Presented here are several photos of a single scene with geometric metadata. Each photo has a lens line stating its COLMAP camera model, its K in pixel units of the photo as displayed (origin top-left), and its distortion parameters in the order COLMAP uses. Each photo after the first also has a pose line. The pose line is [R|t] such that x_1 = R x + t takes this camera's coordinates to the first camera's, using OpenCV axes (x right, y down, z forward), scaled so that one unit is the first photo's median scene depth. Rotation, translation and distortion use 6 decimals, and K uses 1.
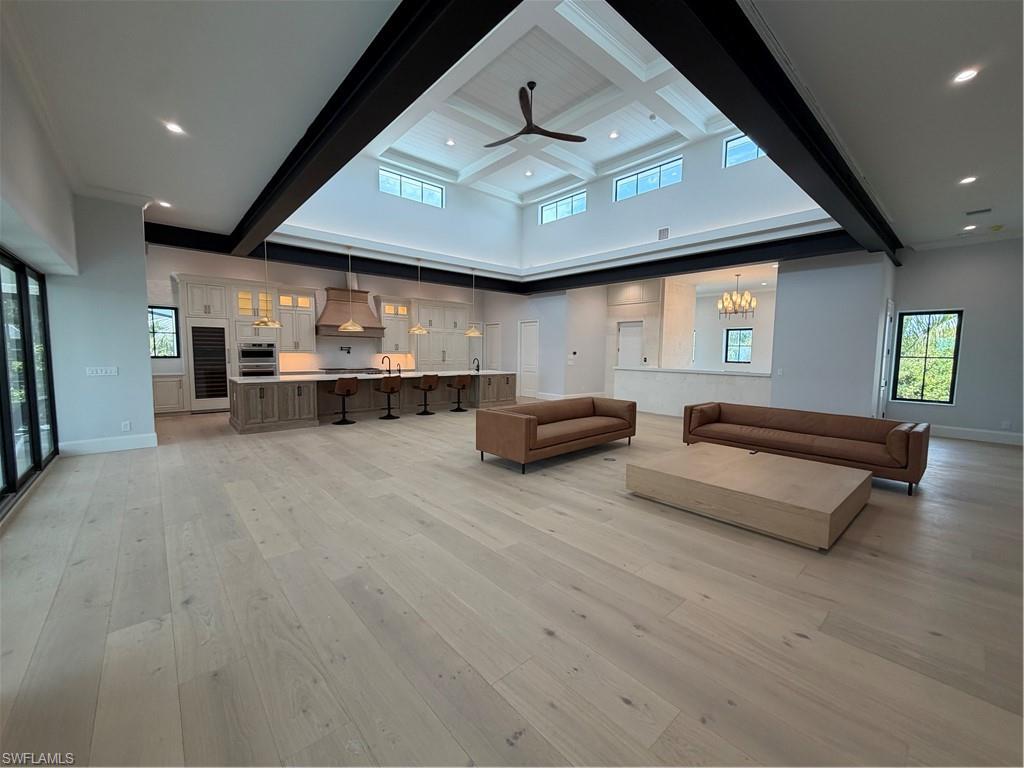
lens RADIAL K [[408.9, 0, 514.2], [0, 408.9, 384.1], [0, 0, 1]] dist [0.000572, 0.000216]
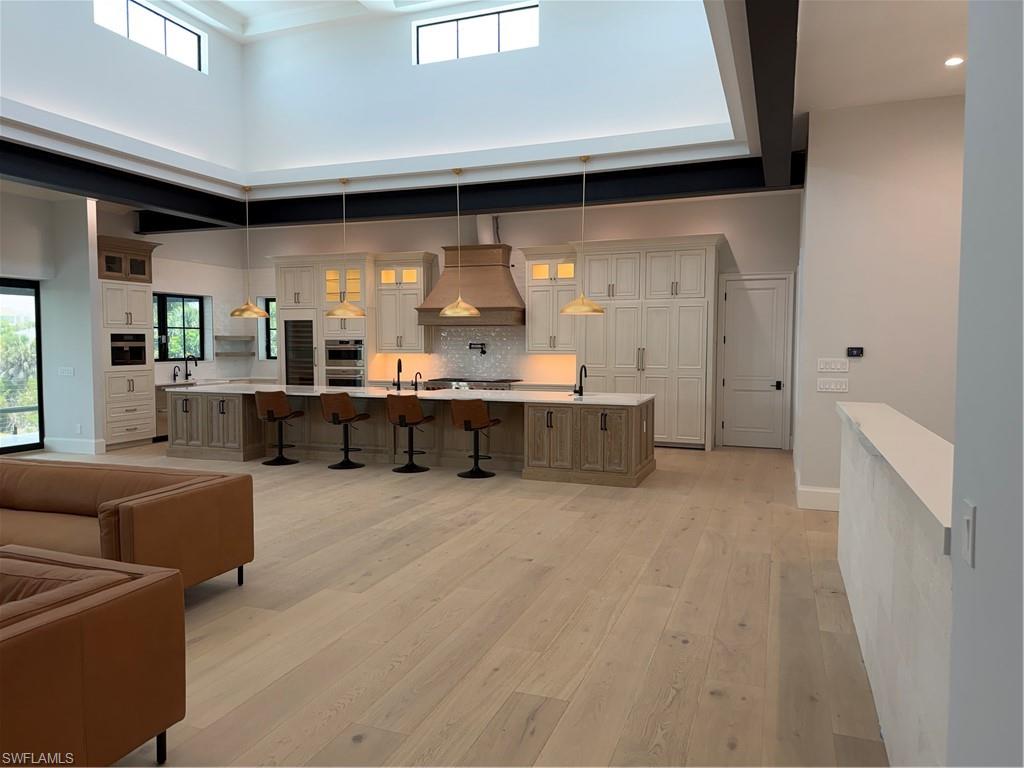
lens RADIAL K [[715.5, 0, 509.9], [0, 715.5, 381.9], [0, 0, 1]] dist [0.100296, -0.144531]
pose [[0.464286, 0.035915, -0.884957, 0.683462], [-0.065371, 0.997842, 0.006200, -0.056058], [0.883270, 0.054972, 0.465632, 0.717005]]
